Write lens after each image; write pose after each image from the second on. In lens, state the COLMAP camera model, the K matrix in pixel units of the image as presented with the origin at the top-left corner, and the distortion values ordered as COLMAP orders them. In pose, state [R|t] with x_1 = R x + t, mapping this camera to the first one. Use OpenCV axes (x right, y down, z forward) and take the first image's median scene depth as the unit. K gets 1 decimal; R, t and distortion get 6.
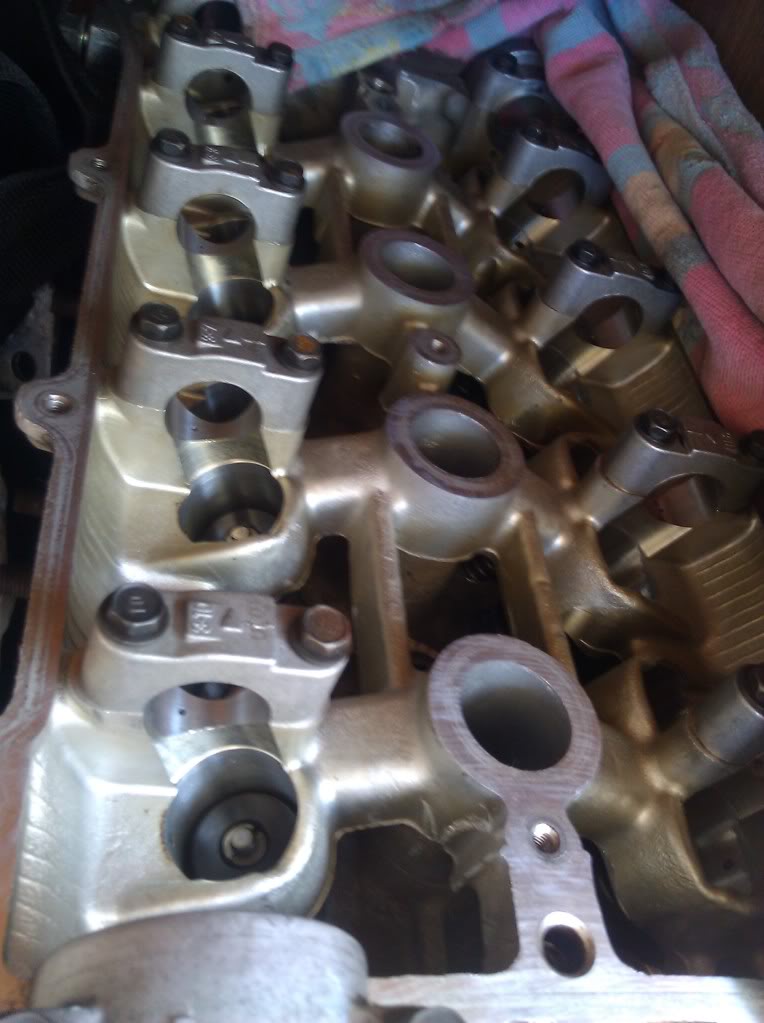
lens RADIAL K [[985.9, 0, 382.0], [0, 985.9, 511.5], [0, 0, 1]] dist [0.123120, -0.362103]
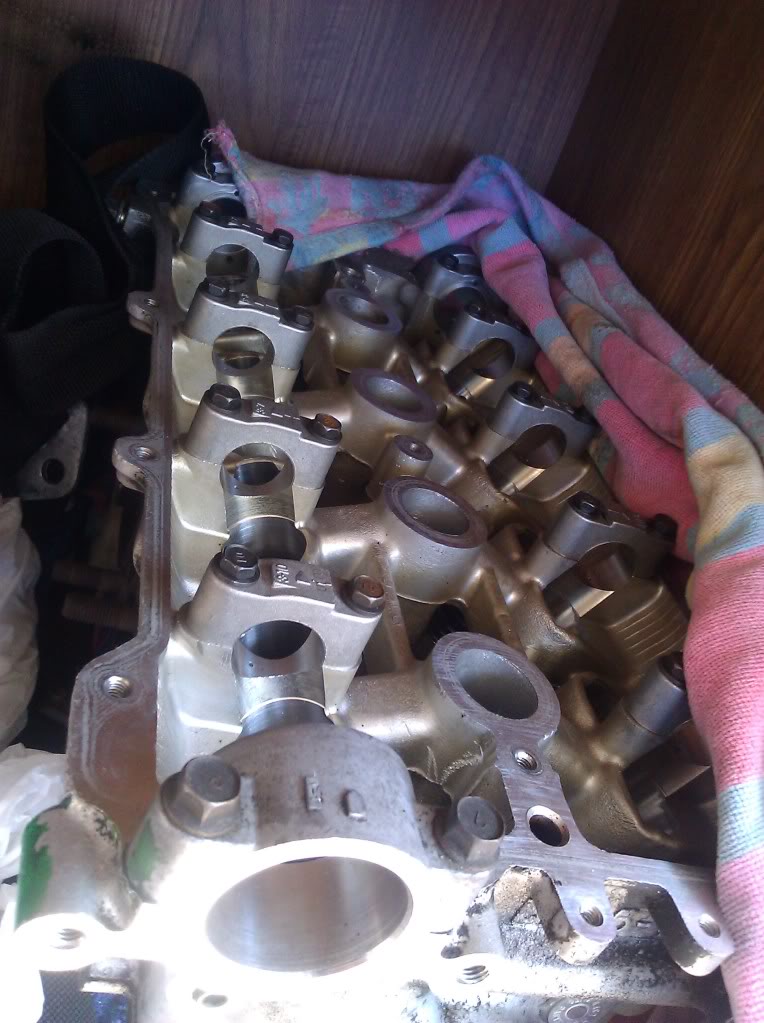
lens RADIAL K [[985.9, 0, 382.0], [0, 985.9, 511.5], [0, 0, 1]] dist [0.123120, -0.362103]
pose [[0.995172, 0.026669, 0.094455, -0.093018], [-0.006064, 0.977244, -0.212034, 0.166054], [-0.097960, 0.210437, 0.972687, -0.197310]]
